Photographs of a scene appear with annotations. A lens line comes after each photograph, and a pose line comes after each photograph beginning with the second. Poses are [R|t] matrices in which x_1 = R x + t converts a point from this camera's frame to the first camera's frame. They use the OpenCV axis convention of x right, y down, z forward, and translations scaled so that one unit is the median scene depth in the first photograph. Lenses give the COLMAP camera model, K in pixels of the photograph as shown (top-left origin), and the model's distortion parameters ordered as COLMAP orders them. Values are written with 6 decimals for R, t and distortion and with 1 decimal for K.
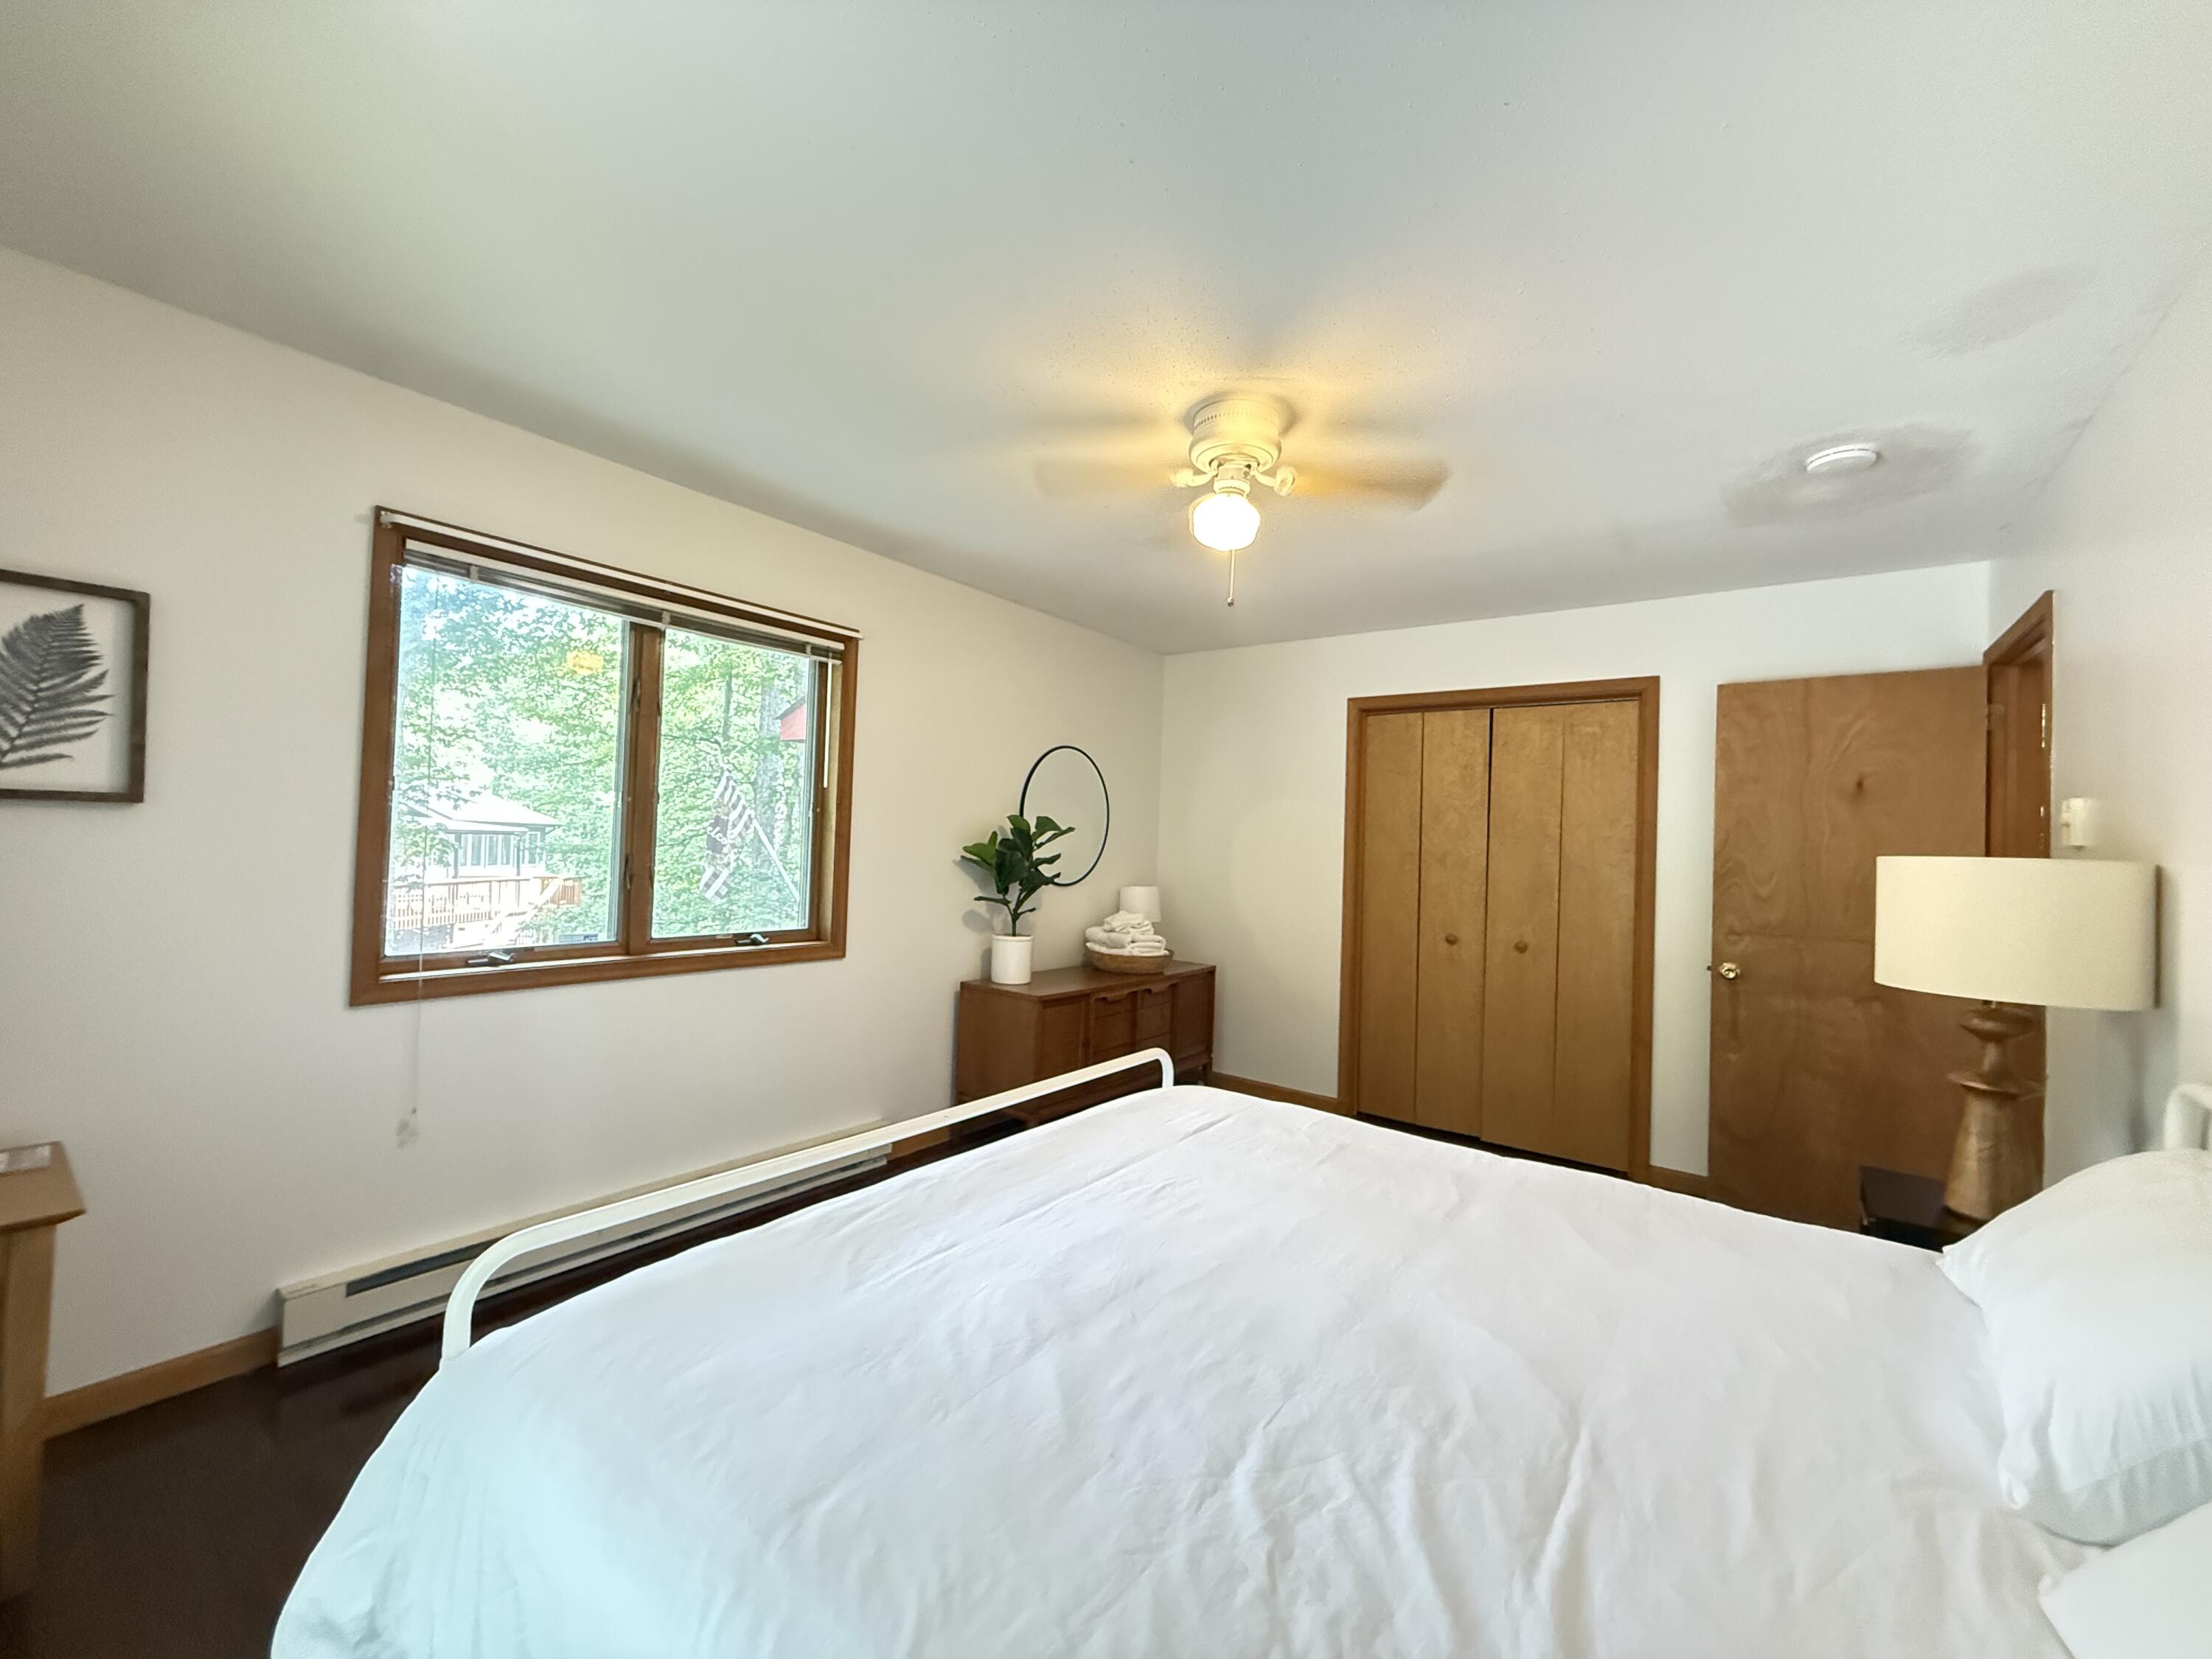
lens RADIAL K [[882.3, 0, 1096.9], [0, 882.3, 829.5], [0, 0, 1]] dist [0.000442, -0.000221]
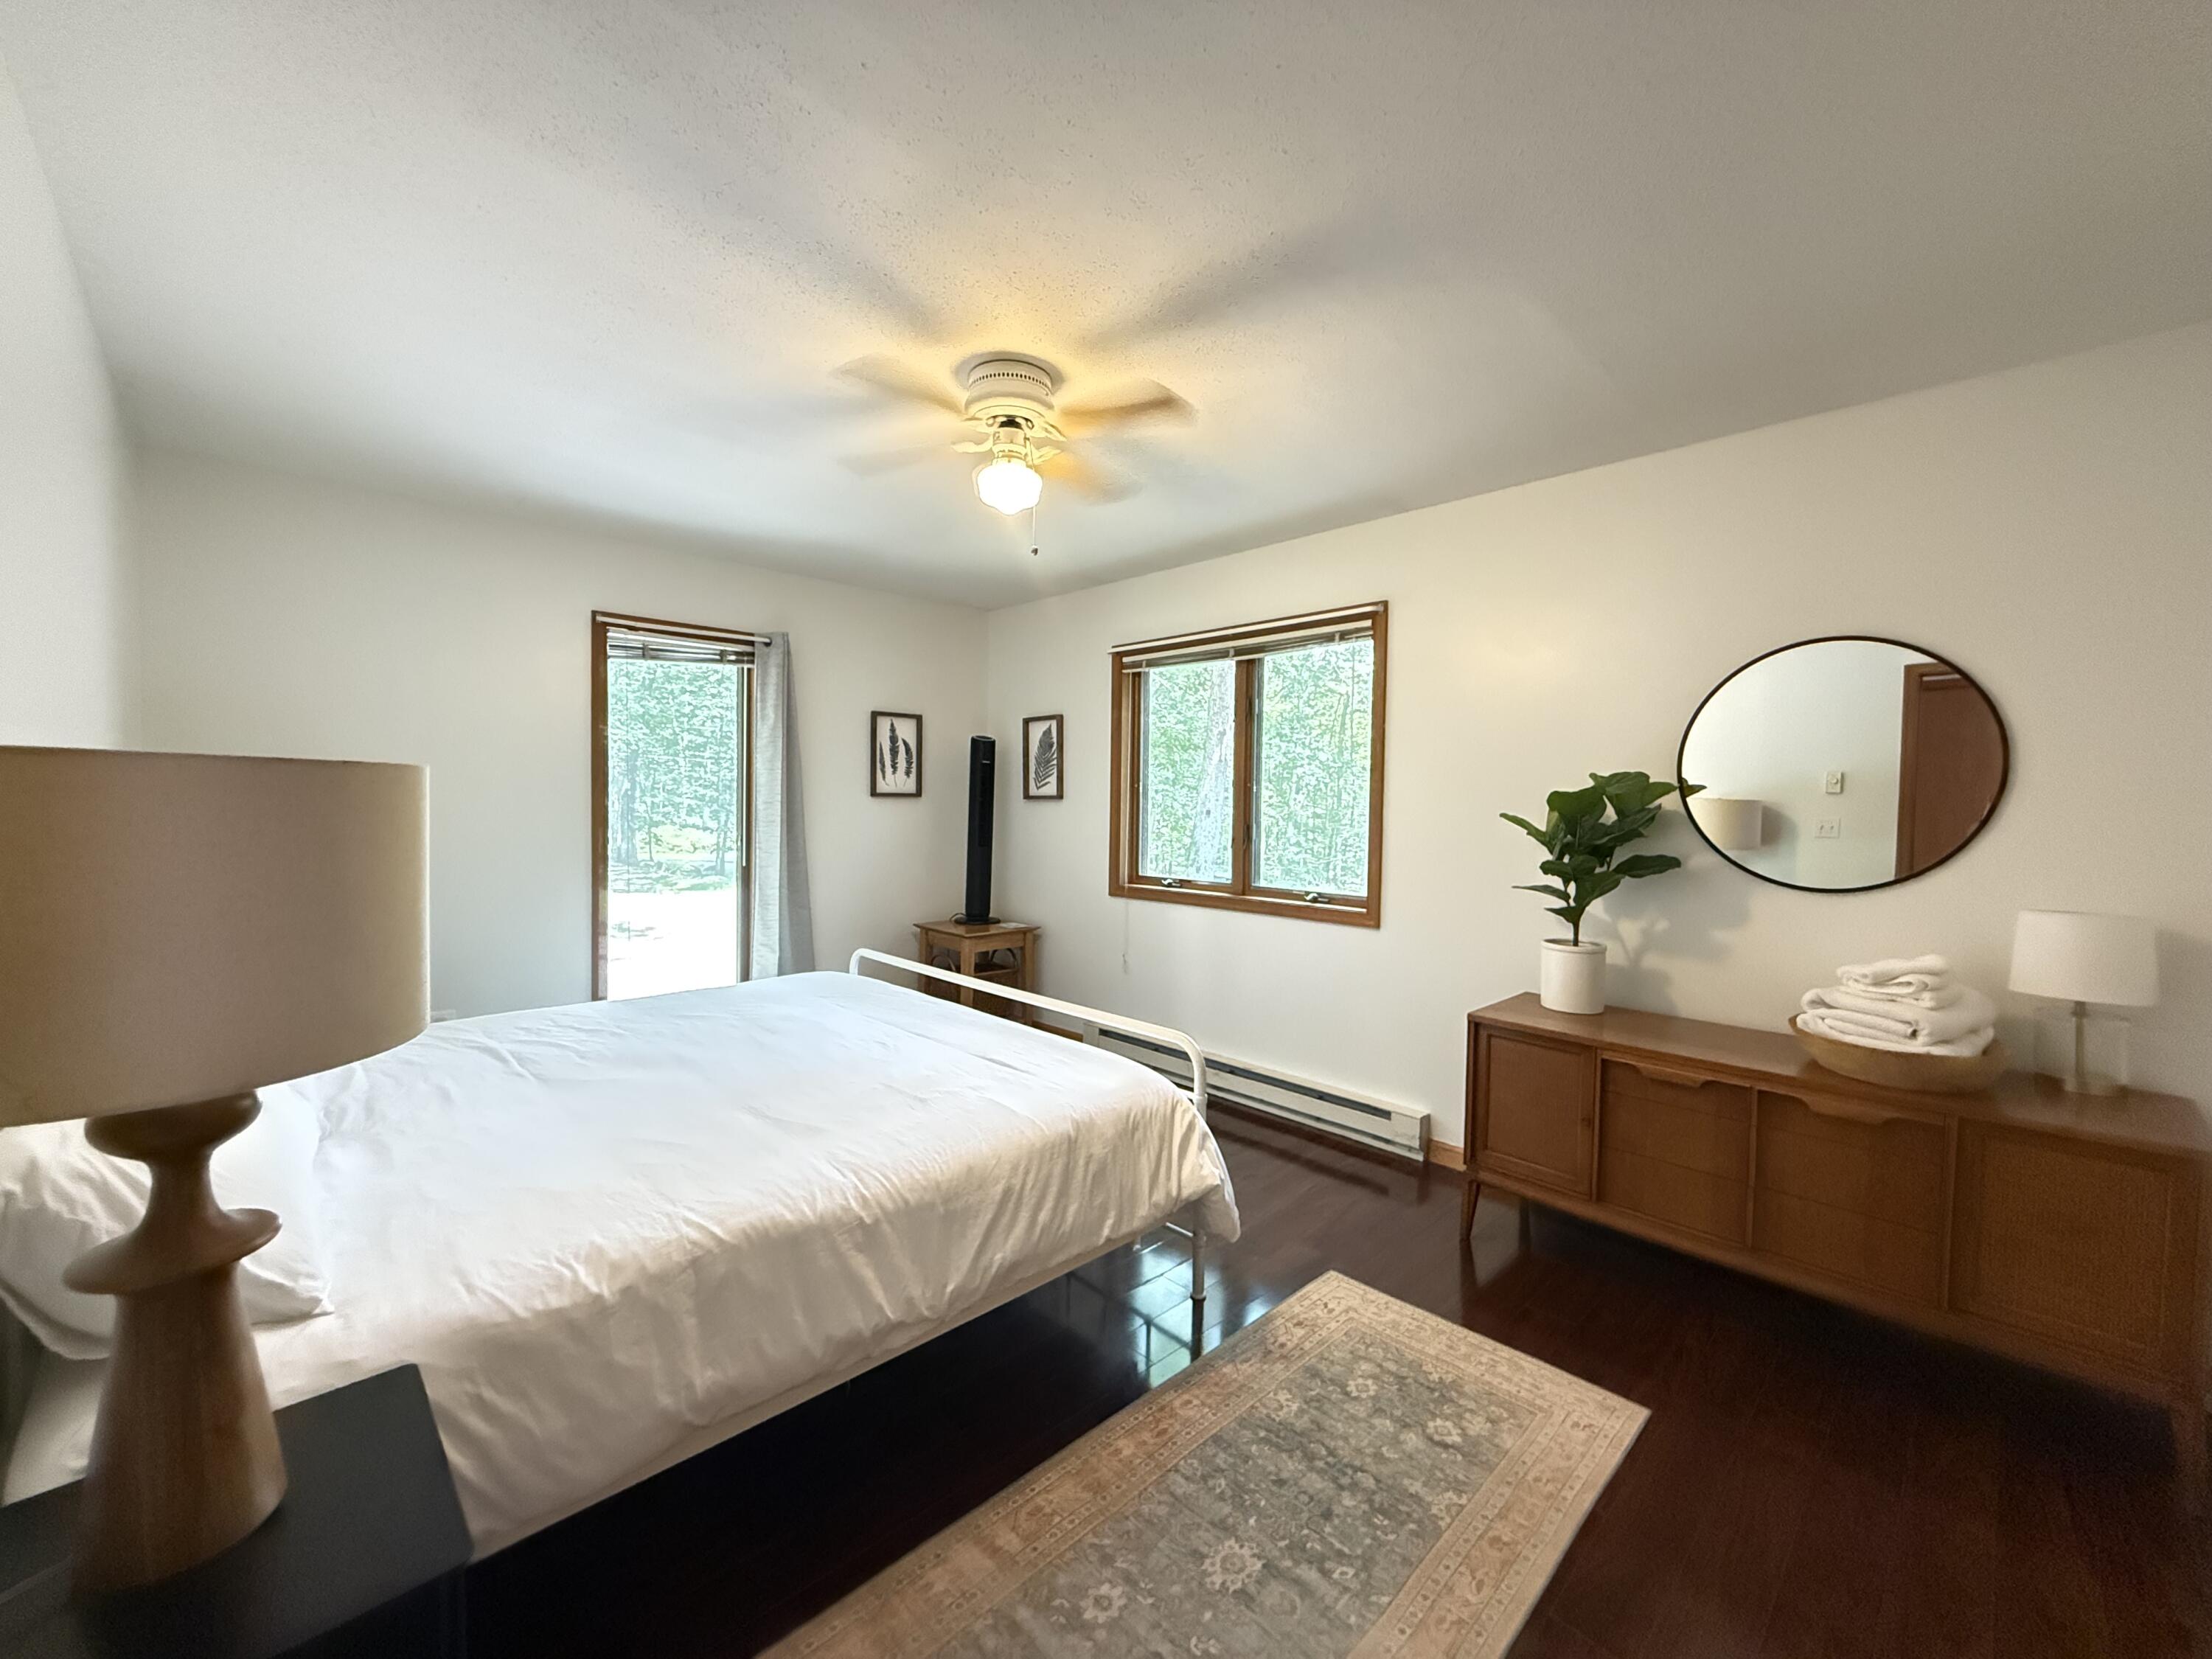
lens RADIAL K [[882.3, 0, 1096.9], [0, 882.3, 829.5], [0, 0, 1]] dist [0.000442, -0.000221]
pose [[-0.154563, -0.008616, -0.987945, 0.910266], [-0.005865, 0.999952, -0.007804, 0.048908], [0.987965, 0.004589, -0.154606, 1.002013]]
